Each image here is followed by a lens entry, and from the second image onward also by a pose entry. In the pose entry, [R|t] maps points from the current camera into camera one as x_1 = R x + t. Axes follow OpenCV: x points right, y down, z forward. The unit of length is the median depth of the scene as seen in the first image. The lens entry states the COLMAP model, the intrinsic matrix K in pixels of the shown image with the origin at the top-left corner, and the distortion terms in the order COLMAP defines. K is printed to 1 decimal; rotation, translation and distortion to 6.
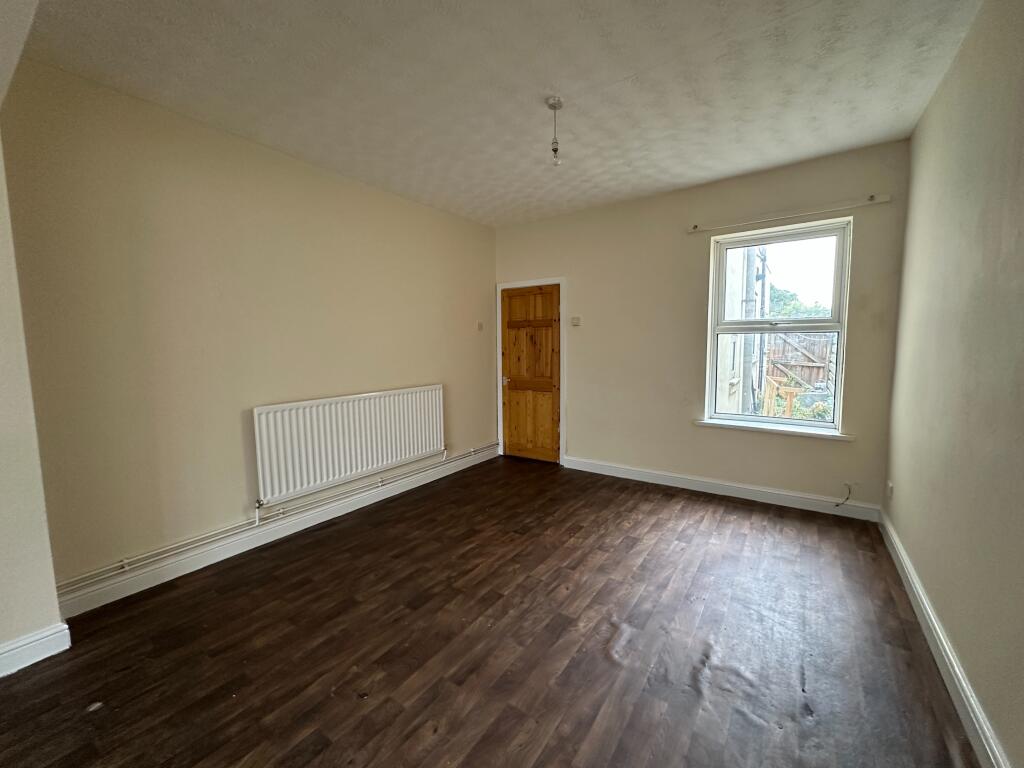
lens RADIAL K [[412.1, 0, 513.9], [0, 412.1, 382.7], [0, 0, 1]] dist [-0.008795, -0.000140]
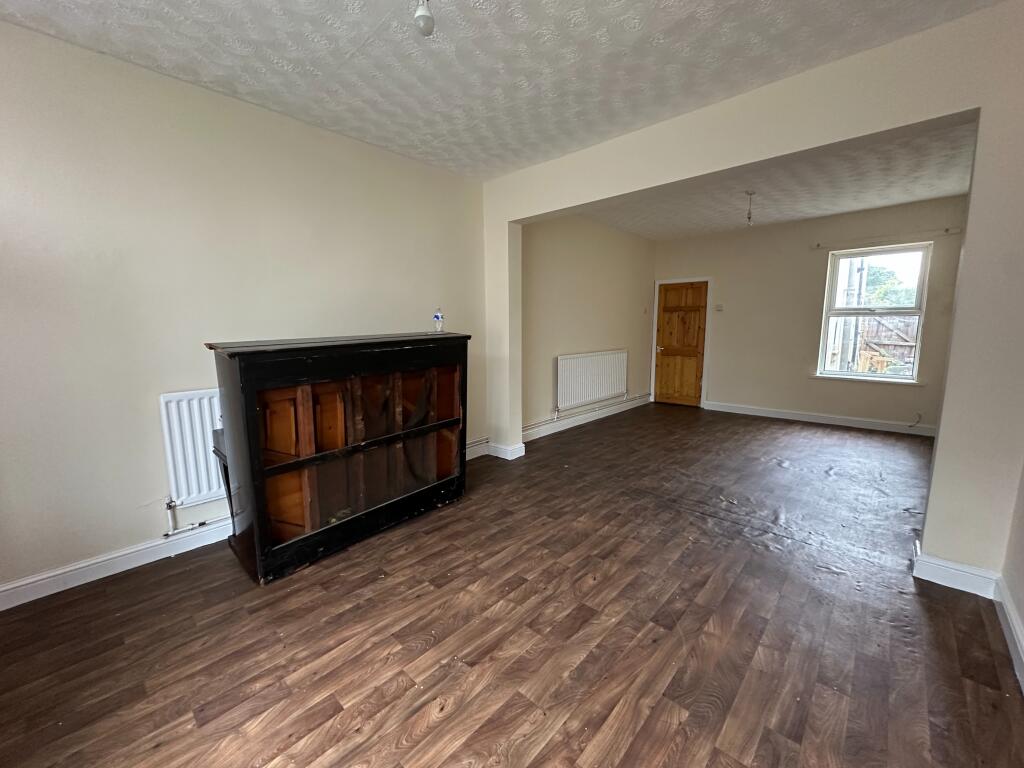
lens RADIAL K [[412.1, 0, 510.0], [0, 412.1, 384.2], [0, 0, 1]] dist [-0.008795, -0.000140]
pose [[0.989258, 0.024840, -0.144055, -0.345184], [-0.017868, 0.998615, 0.049488, 0.058566], [0.145085, -0.046382, 0.988331, -0.518293]]
